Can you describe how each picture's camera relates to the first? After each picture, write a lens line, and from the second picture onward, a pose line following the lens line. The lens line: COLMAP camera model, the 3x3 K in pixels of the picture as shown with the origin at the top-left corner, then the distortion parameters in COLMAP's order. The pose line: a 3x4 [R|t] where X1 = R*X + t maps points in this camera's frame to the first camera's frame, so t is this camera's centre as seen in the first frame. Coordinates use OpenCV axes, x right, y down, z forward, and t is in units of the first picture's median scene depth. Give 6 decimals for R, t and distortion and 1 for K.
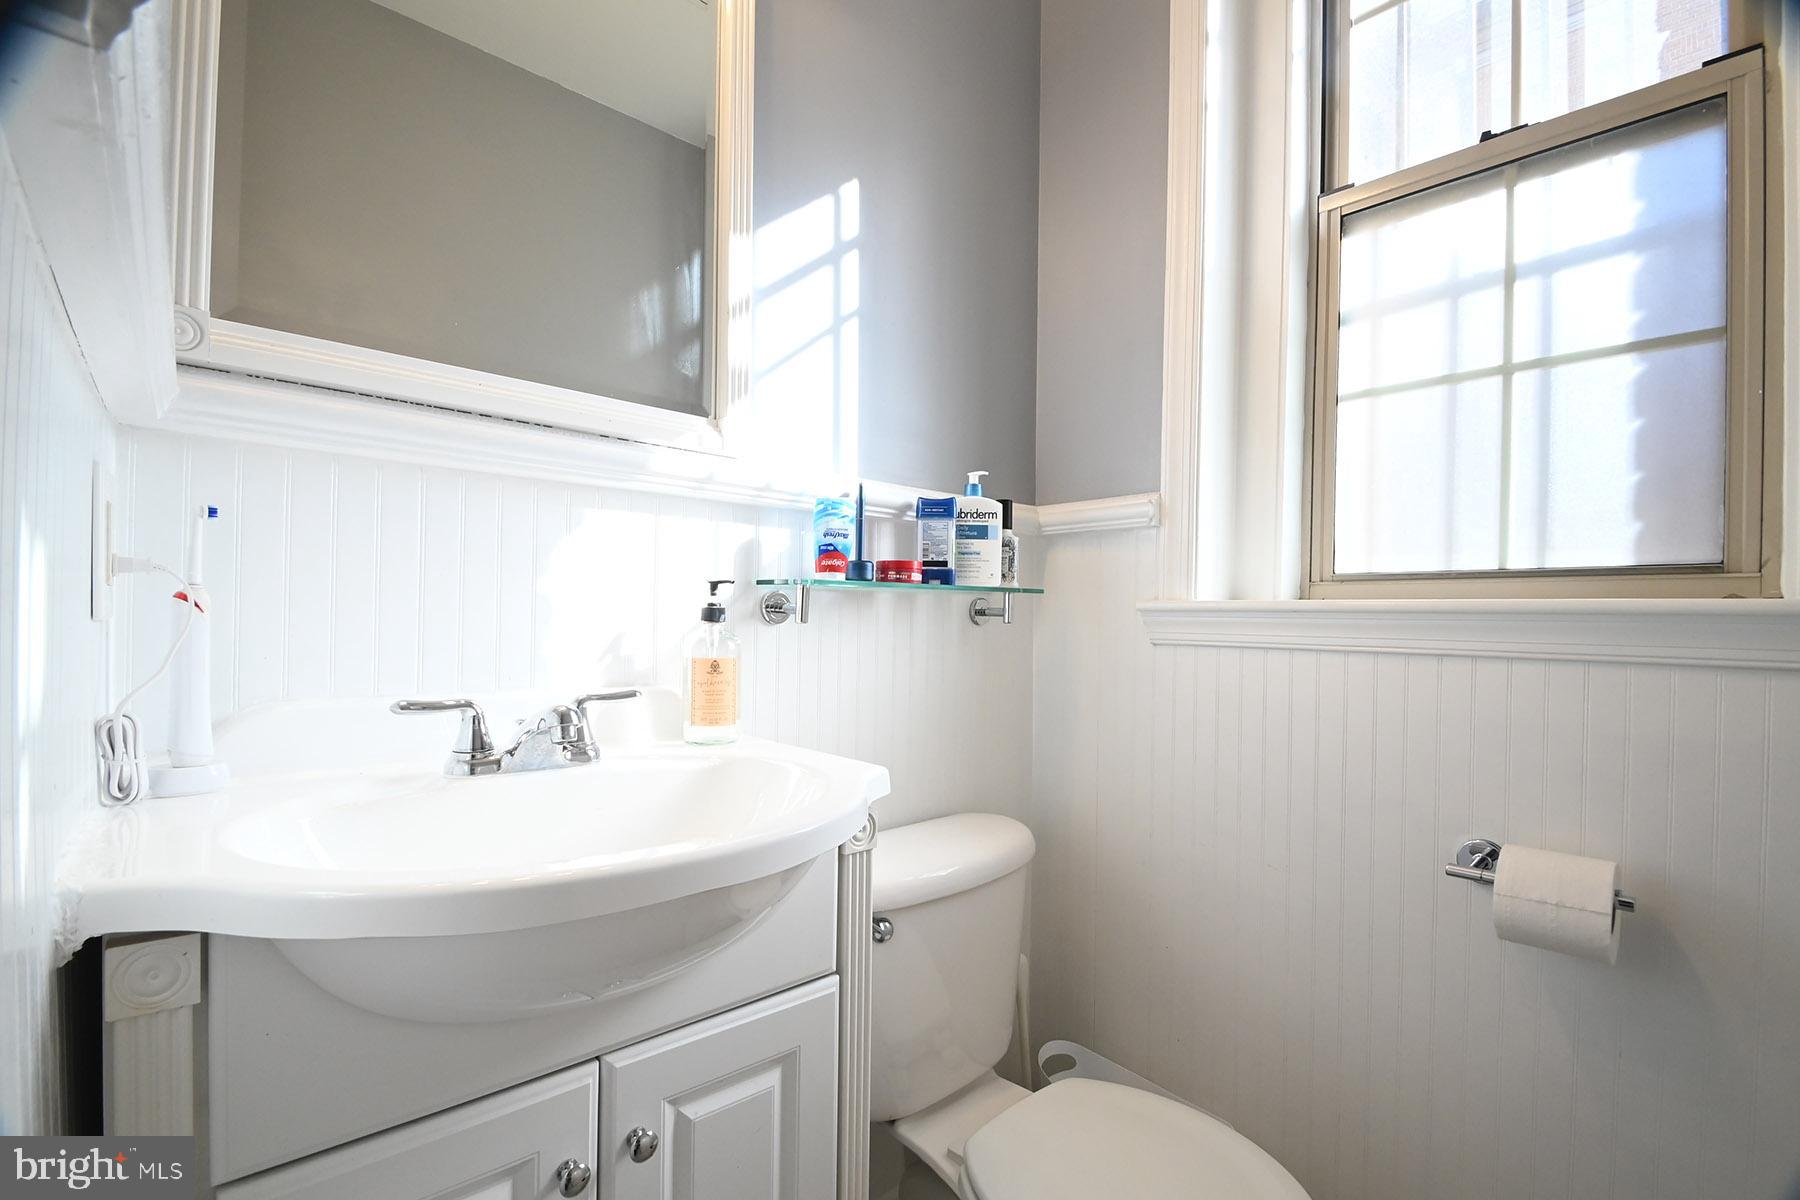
lens RADIAL K [[792.6, 0, 903.9], [0, 792.6, 606.5], [0, 0, 1]] dist [-0.000768, -0.007986]
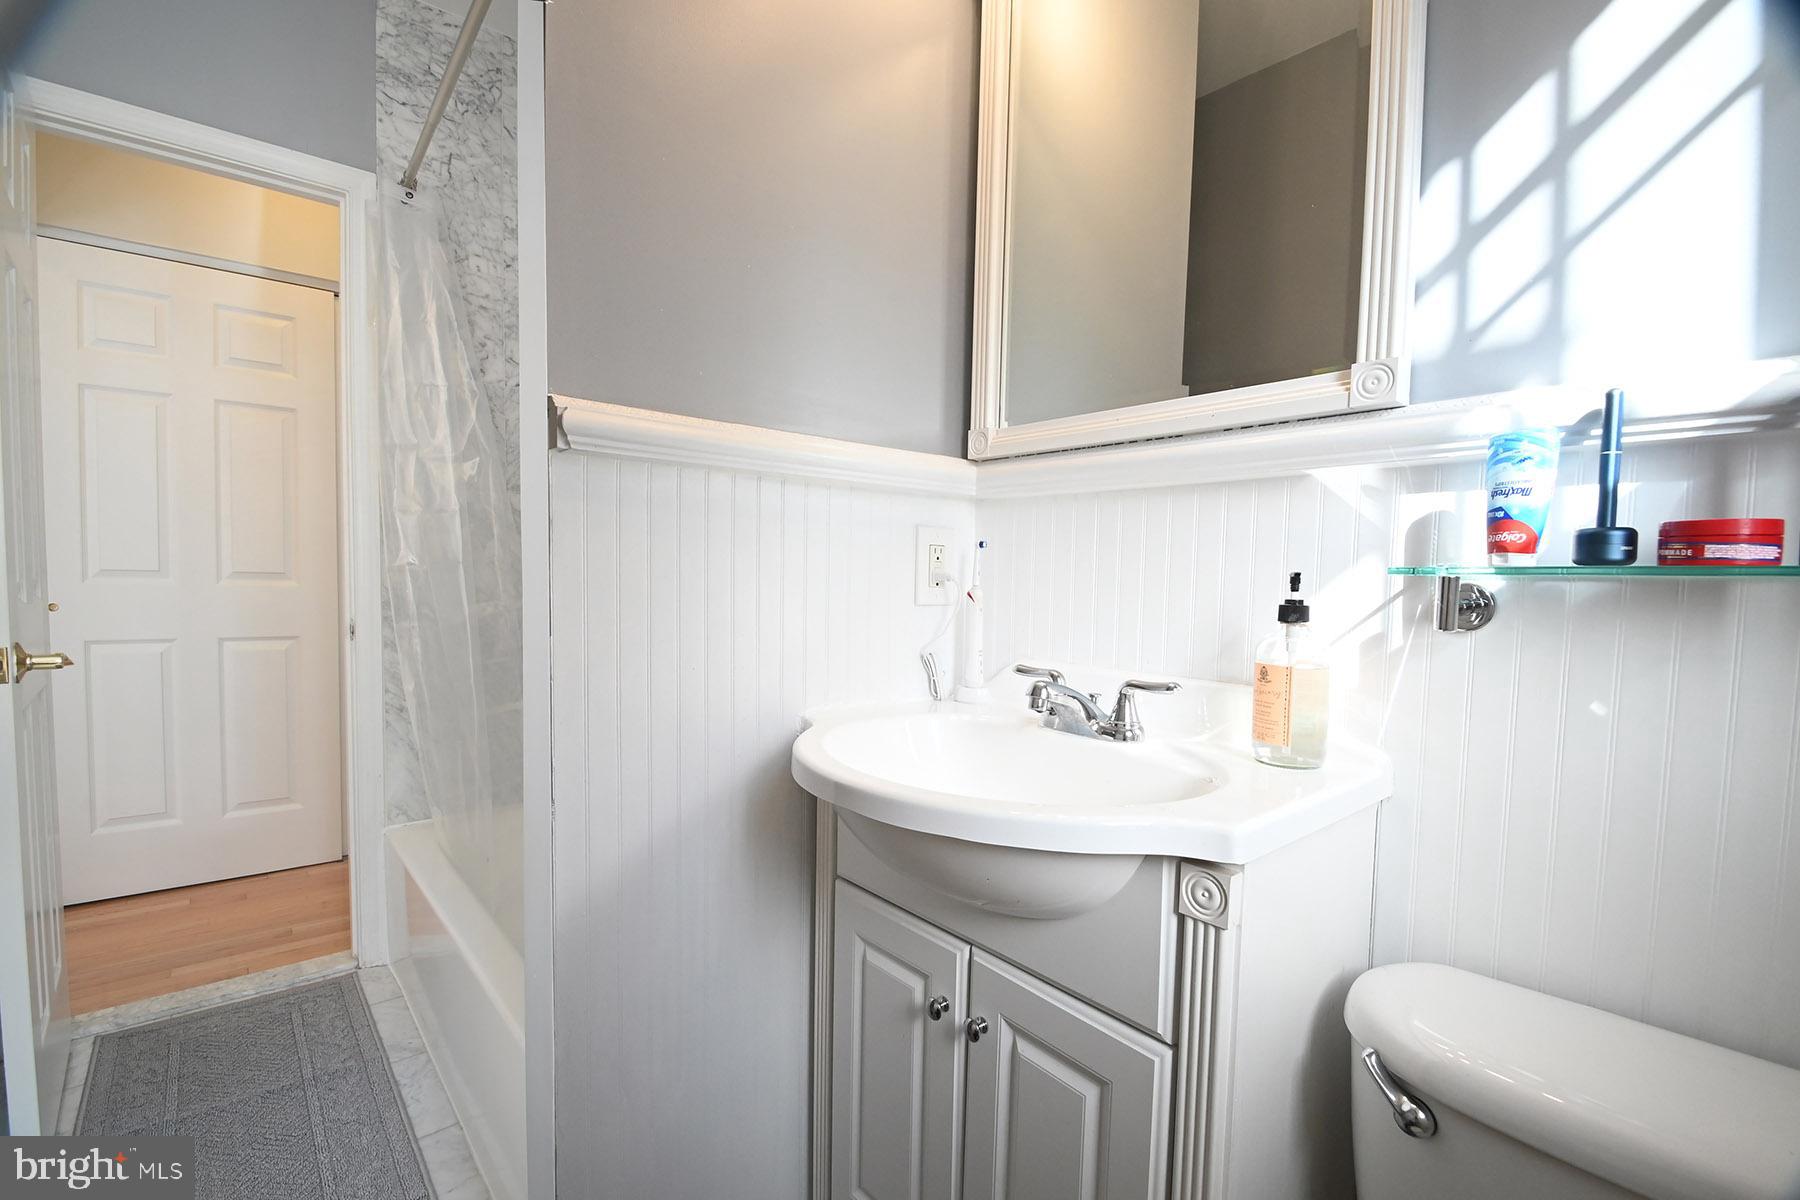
lens RADIAL K [[792.6, 0, 897.8], [0, 792.6, 618.5], [0, 0, 1]] dist [-0.000768, -0.007986]
pose [[-0.029616, 0.031243, -0.999073, 0.939290], [-0.015527, 0.999376, 0.031713, -0.007250], [0.999441, 0.016452, -0.029112, 0.936137]]
